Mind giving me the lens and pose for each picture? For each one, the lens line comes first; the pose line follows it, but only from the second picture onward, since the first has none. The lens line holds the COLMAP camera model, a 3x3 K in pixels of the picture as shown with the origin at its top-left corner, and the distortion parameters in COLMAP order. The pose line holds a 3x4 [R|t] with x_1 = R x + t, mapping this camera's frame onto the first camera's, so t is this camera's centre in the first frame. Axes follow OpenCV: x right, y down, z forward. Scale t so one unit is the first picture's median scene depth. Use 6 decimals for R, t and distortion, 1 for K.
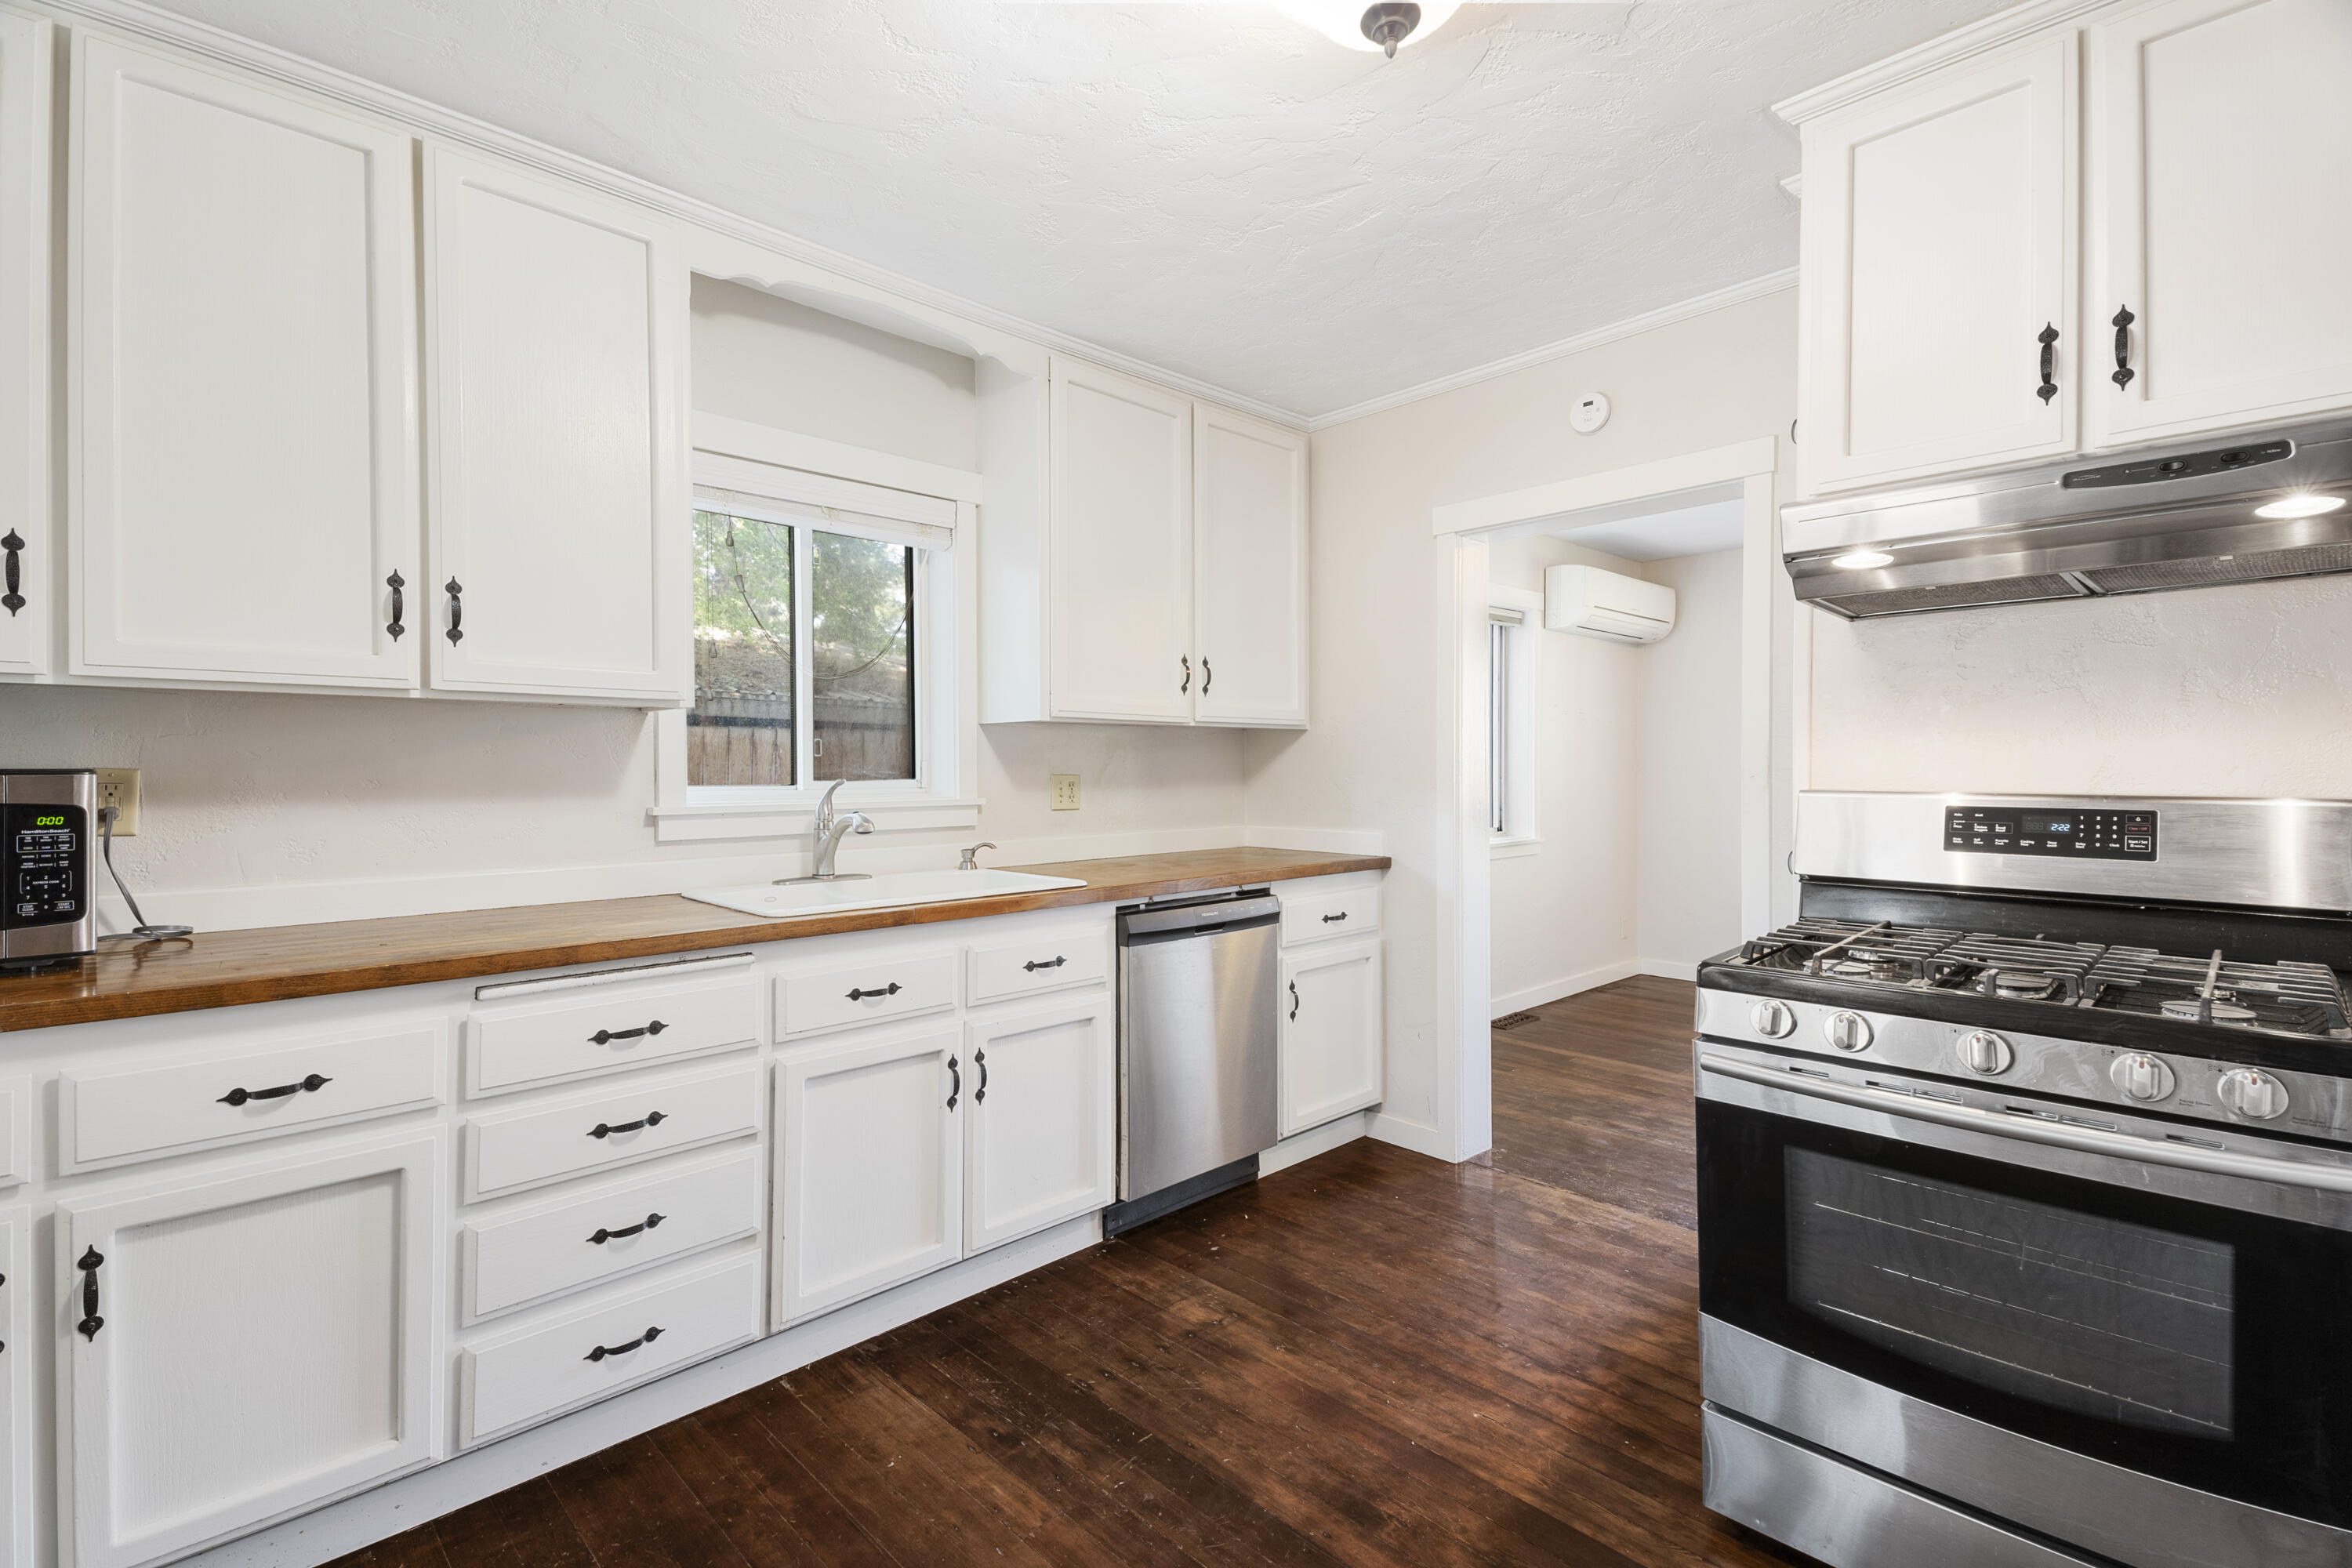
lens RADIAL K [[1093.1, 0, 1196.4], [0, 1093.1, 773.5], [0, 0, 1]] dist [-0.000877, -0.000086]
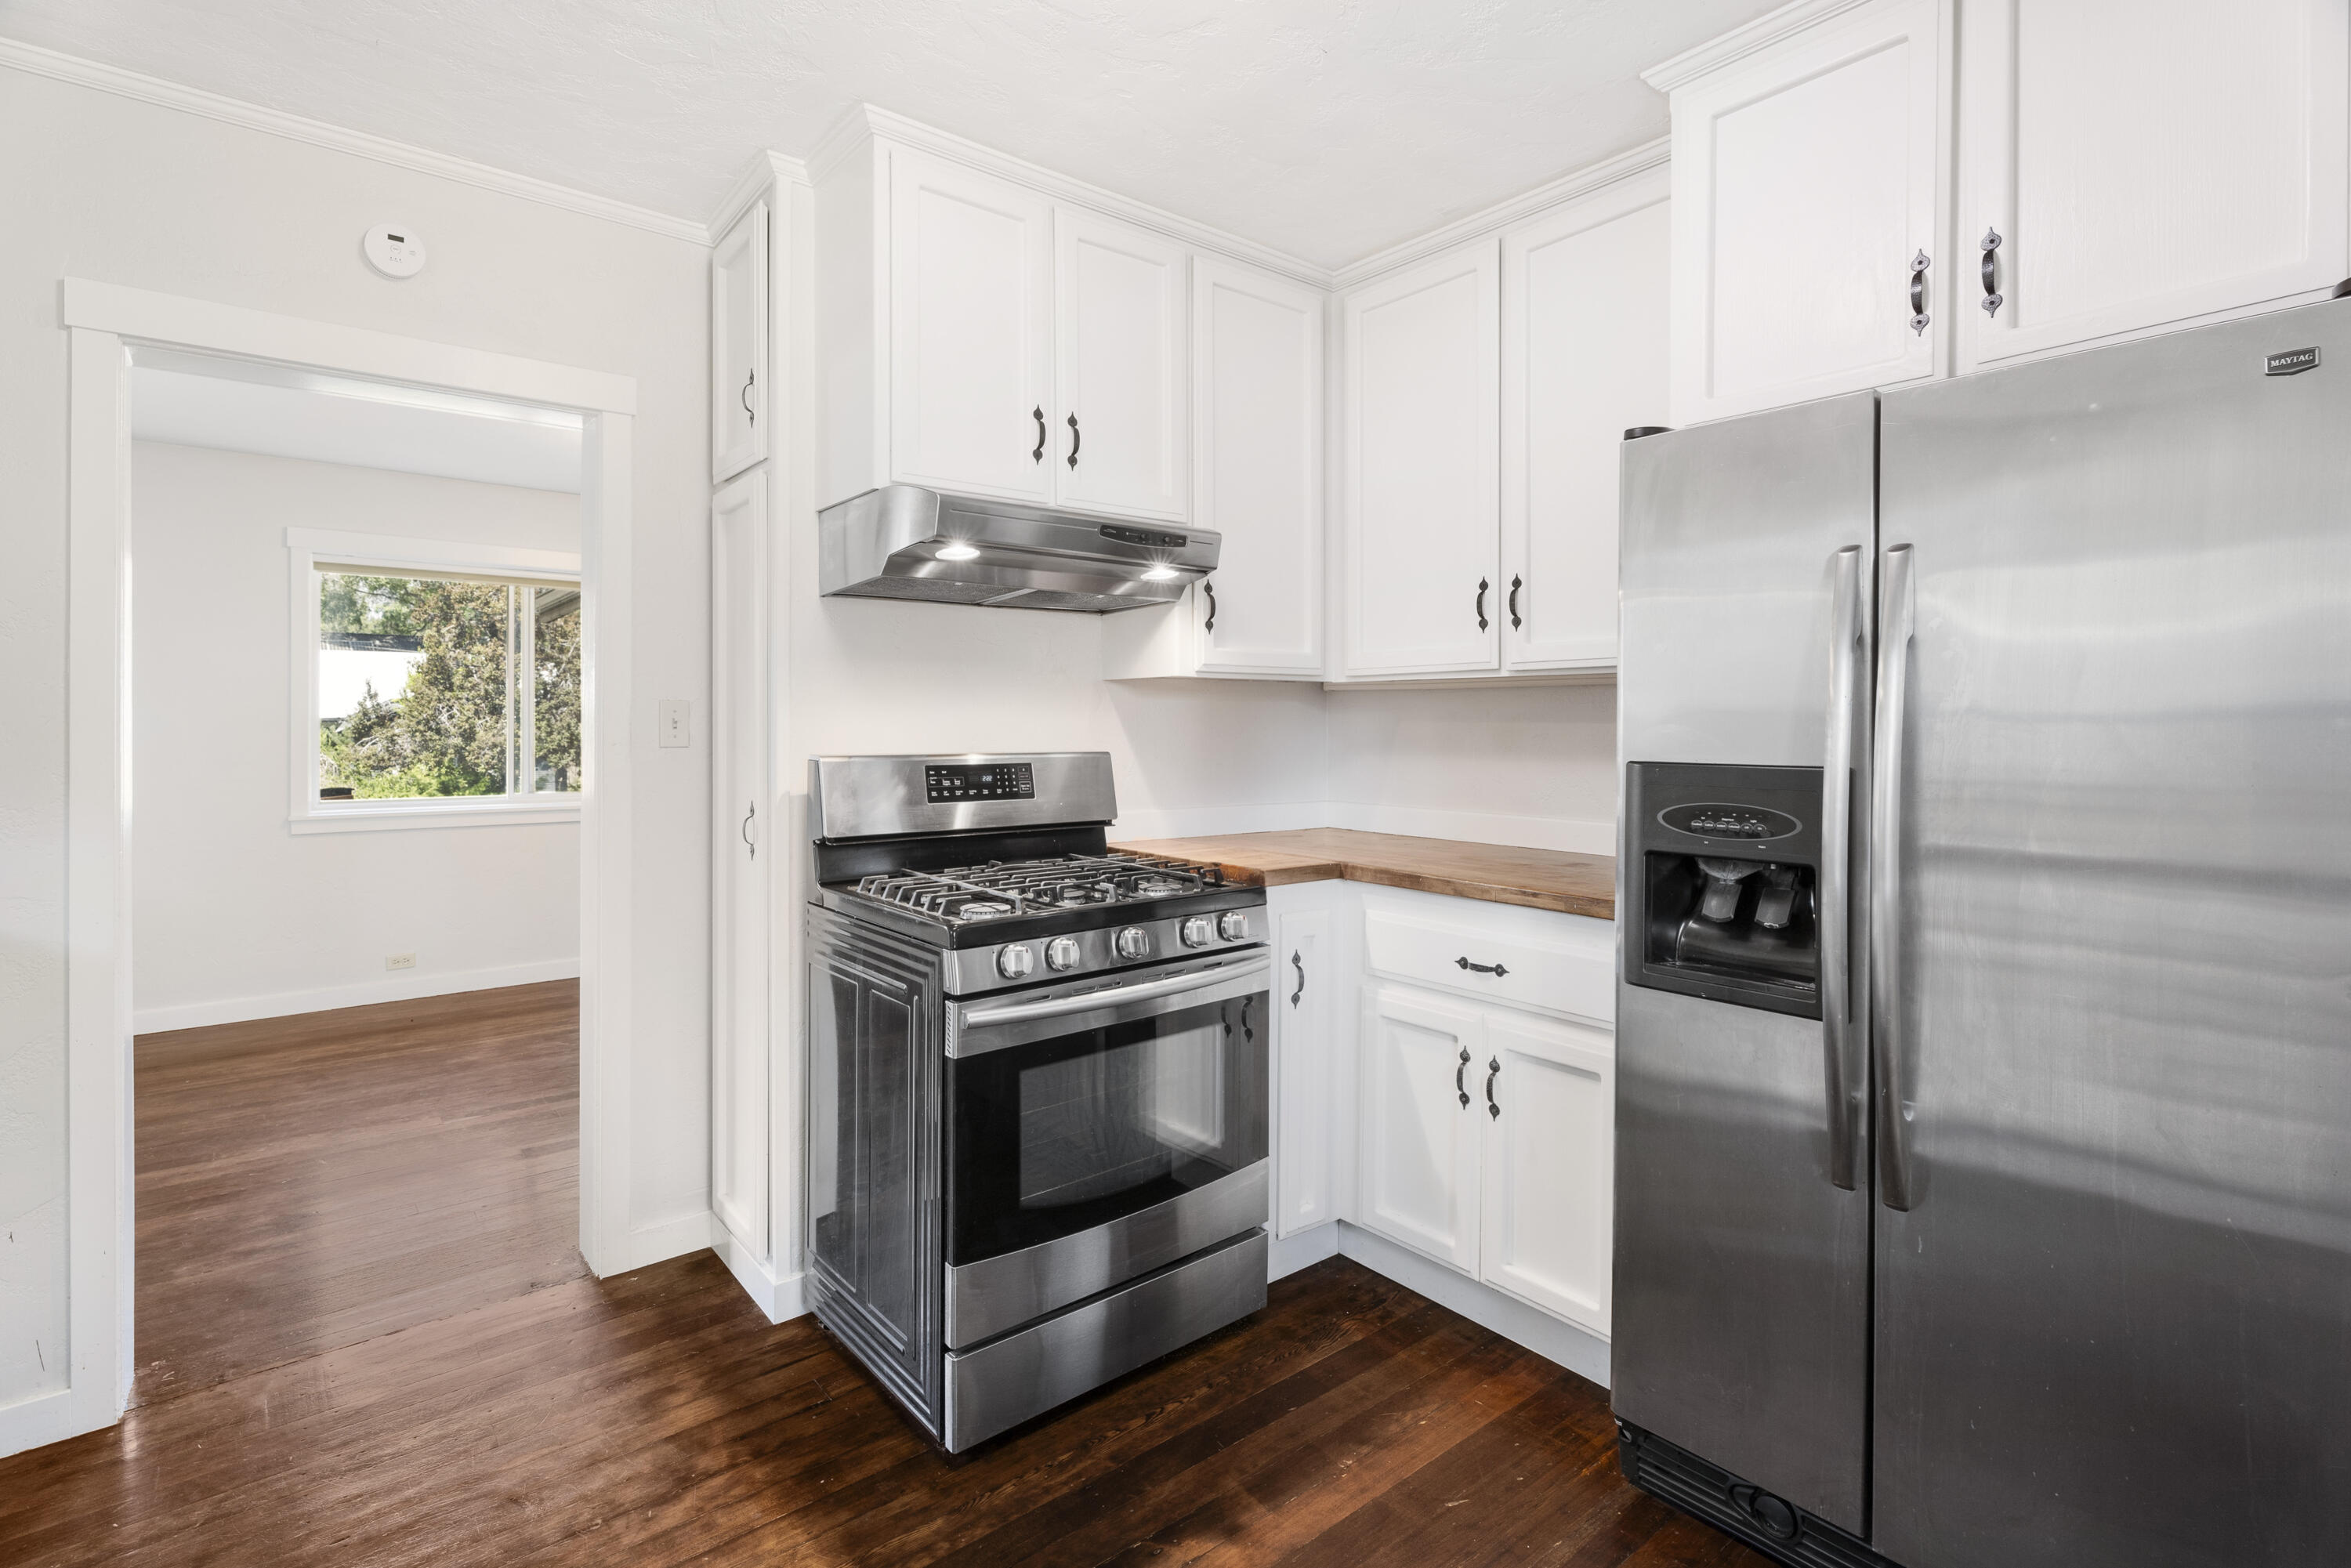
lens RADIAL K [[1092.6, 0, 1195.6], [0, 1092.6, 779.4], [0, 0, 1]] dist [-0.000877, -0.000086]
pose [[0.060006, -0.041832, 0.997321, -0.479597], [0.008799, 0.999105, 0.041378, -0.001080], [-0.998159, 0.006293, 0.060321, 0.659332]]
